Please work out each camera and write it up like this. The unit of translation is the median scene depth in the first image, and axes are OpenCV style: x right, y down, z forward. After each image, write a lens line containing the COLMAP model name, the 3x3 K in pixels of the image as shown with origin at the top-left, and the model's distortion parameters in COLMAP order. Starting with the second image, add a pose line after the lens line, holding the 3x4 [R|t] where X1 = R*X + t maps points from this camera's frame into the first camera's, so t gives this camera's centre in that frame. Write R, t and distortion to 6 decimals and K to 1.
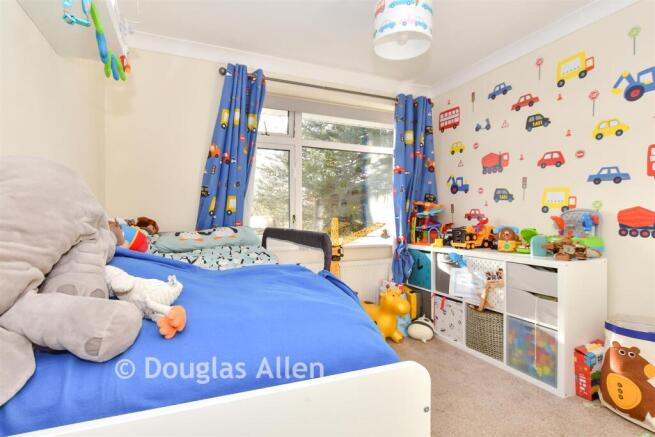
lens RADIAL K [[337.5, 0, 327.9], [0, 337.5, 217.8], [0, 0, 1]] dist [-0.000543, -0.000182]
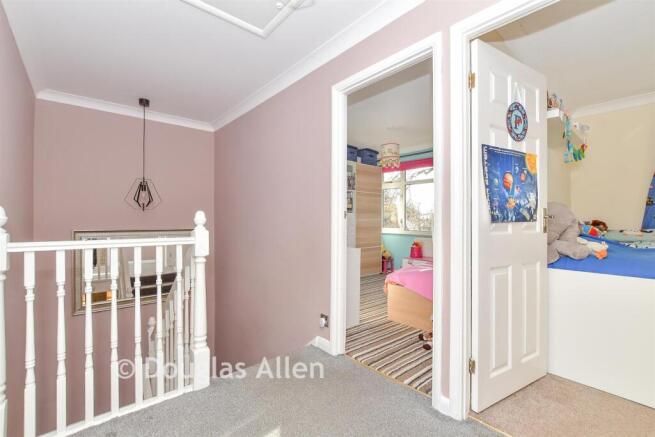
lens RADIAL K [[290.9, 0, 331.5], [0, 290.9, 219.4], [0, 0, 1]] dist [-0.003009, -0.000317]
pose [[0.311516, 0.000362, -0.950241, 0.527201], [-0.003398, 0.999994, -0.000733, -0.000283], [0.950235, 0.003457, 0.311515, -0.889837]]
